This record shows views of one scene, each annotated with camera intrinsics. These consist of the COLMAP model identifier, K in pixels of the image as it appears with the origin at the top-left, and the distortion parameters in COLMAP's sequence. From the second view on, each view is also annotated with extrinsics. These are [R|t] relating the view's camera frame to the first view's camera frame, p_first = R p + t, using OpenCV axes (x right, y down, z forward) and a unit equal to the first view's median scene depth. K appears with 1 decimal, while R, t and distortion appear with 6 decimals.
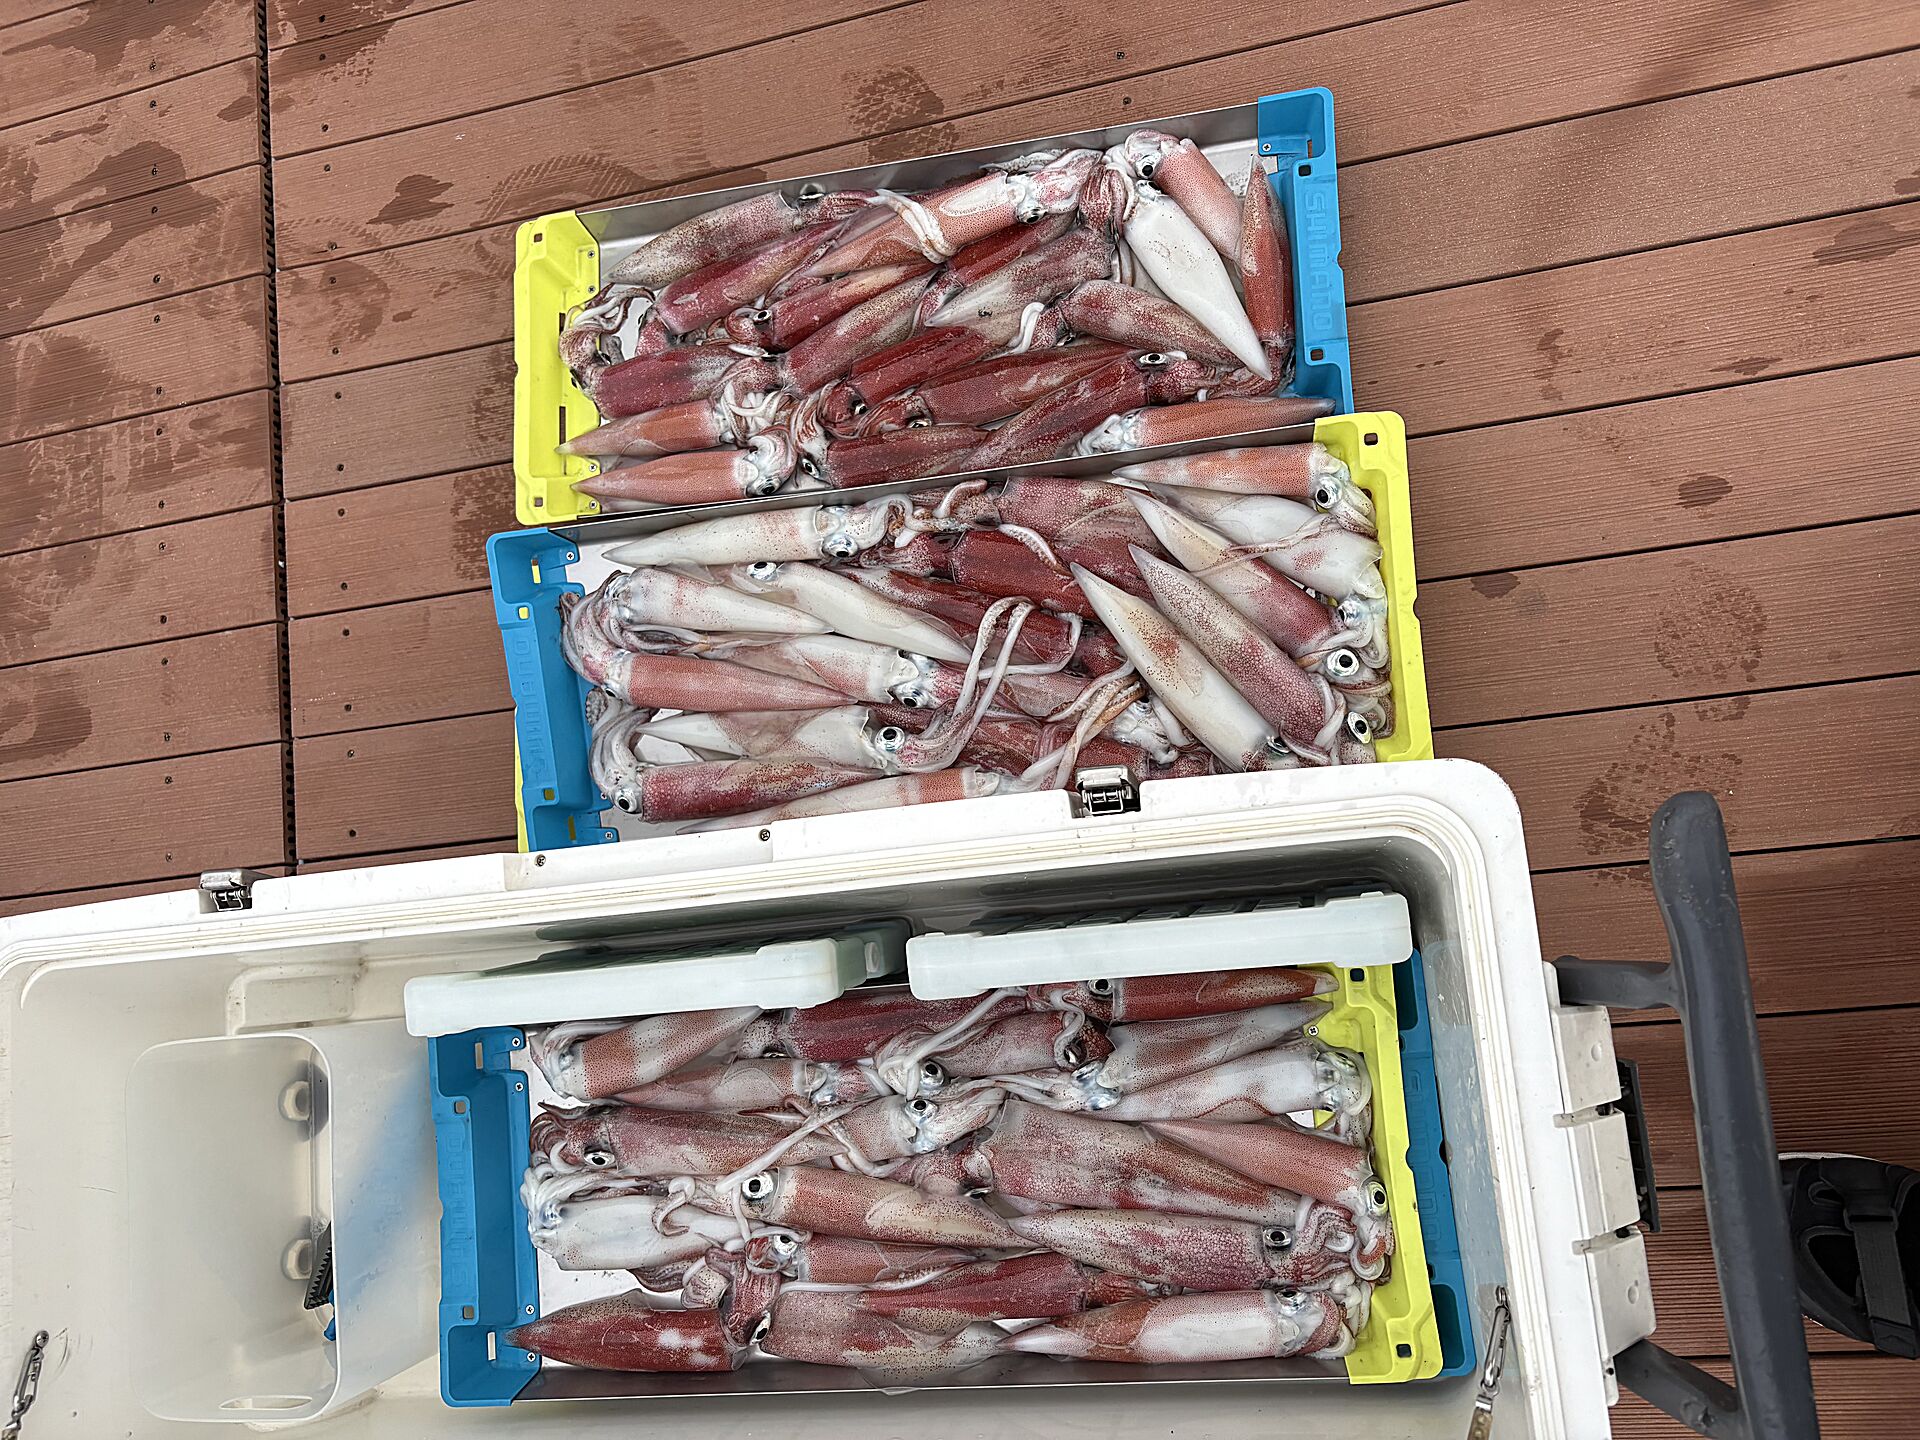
lens RADIAL K [[1457.4, 0, 960.0], [0, 1457.4, 720.0], [0, 0, 1]] dist [0.001307, -0.000047]
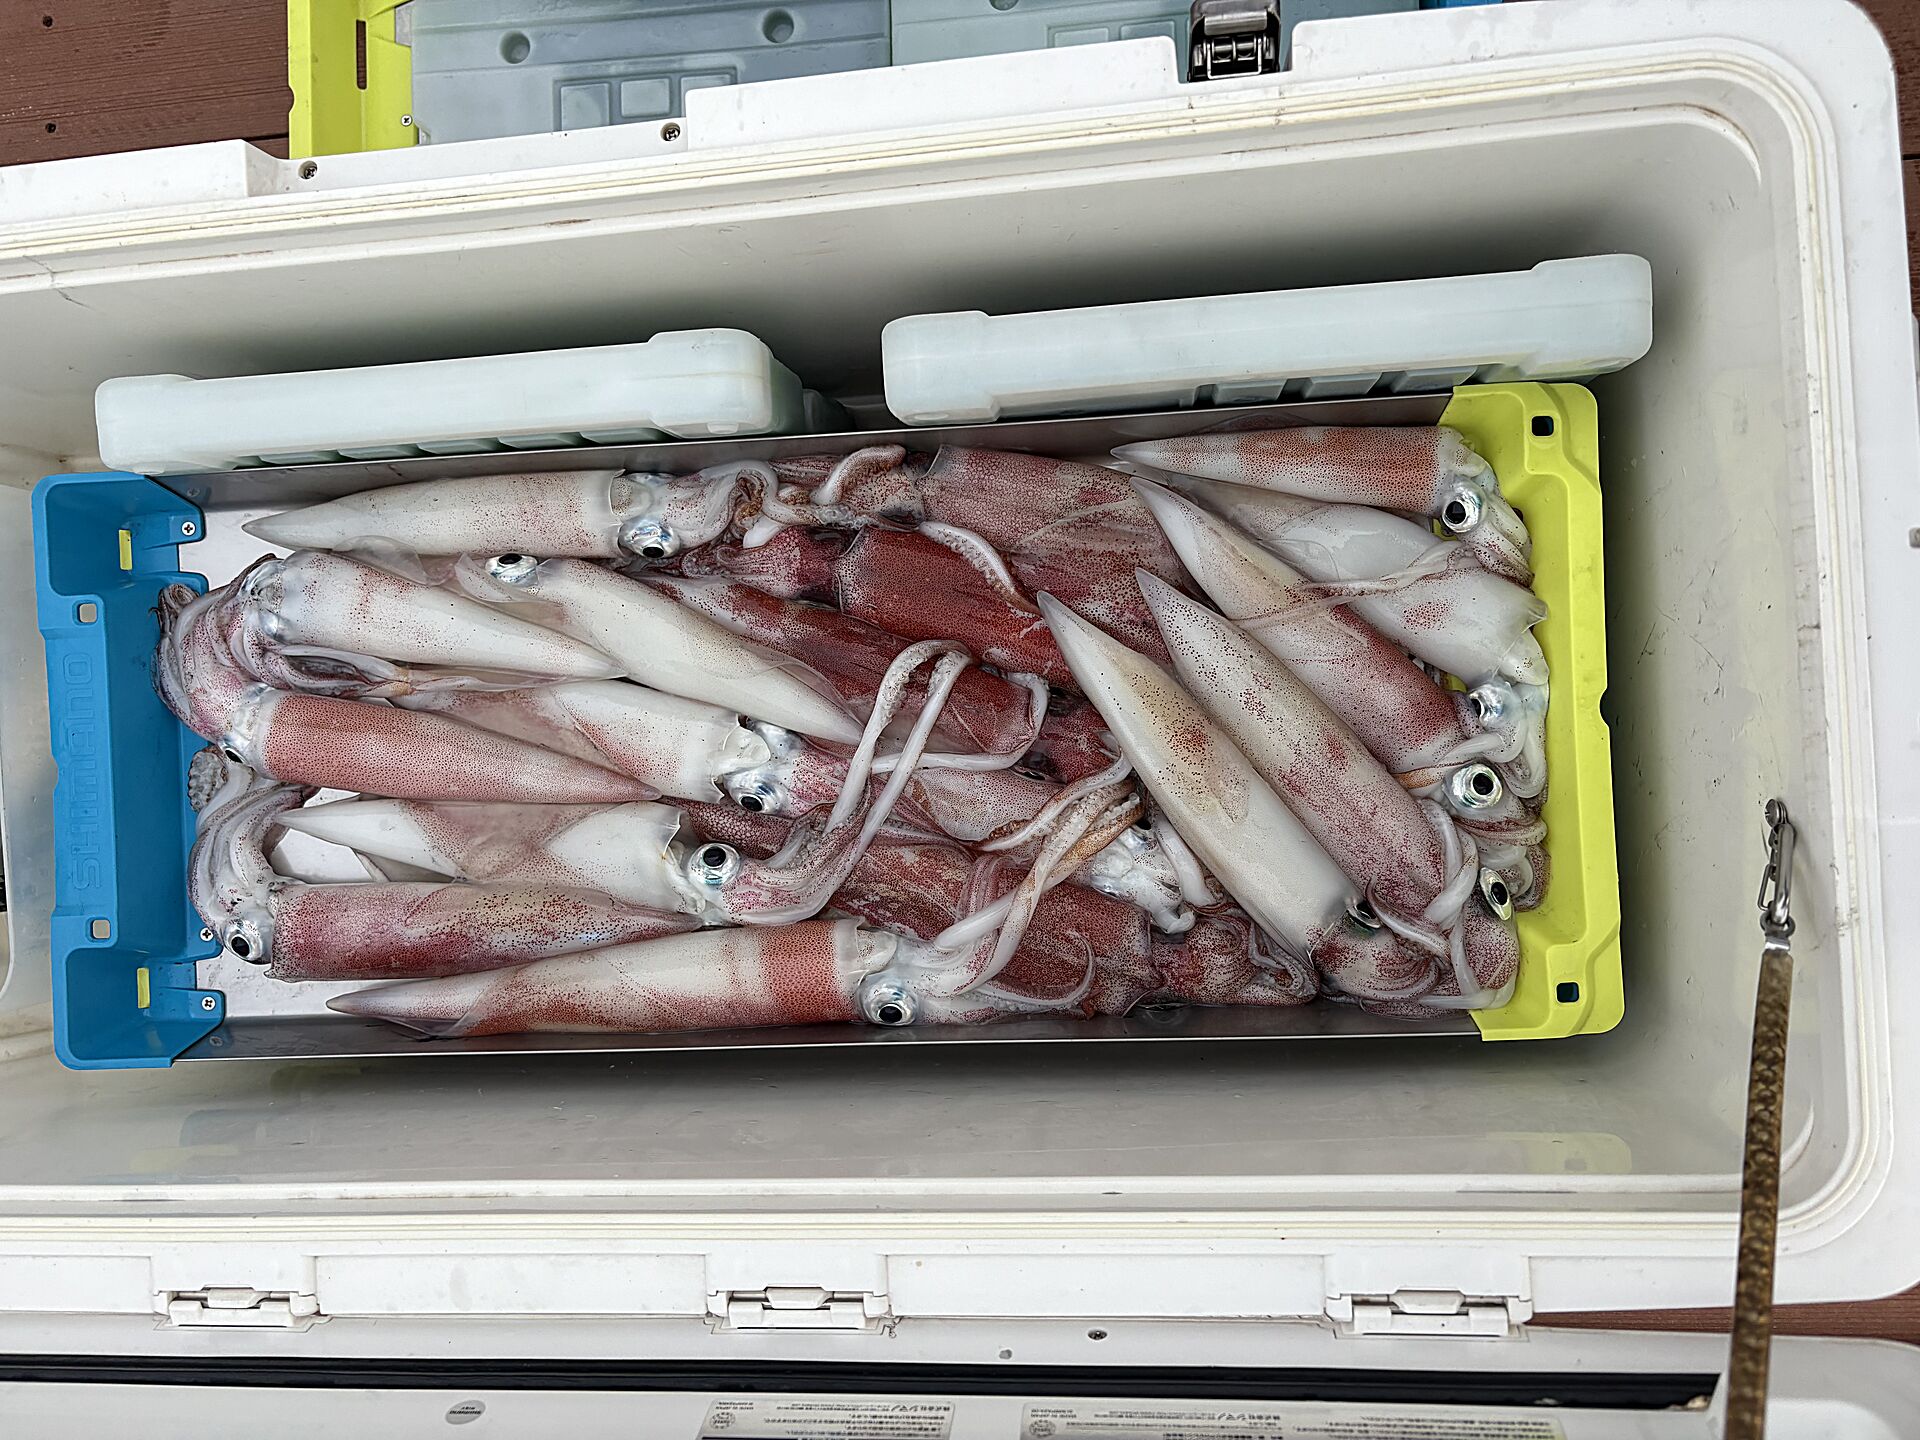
lens RADIAL K [[1446.6, 0, 962.0], [0, 1446.6, 747.7], [0, 0, 1]] dist [0.068529, -0.001166]
pose [[0.988296, 0.068916, 0.136095, -0.031922], [-0.061610, 0.996460, -0.057191, -0.006680], [-0.139555, 0.048137, 0.989044, 0.406342]]
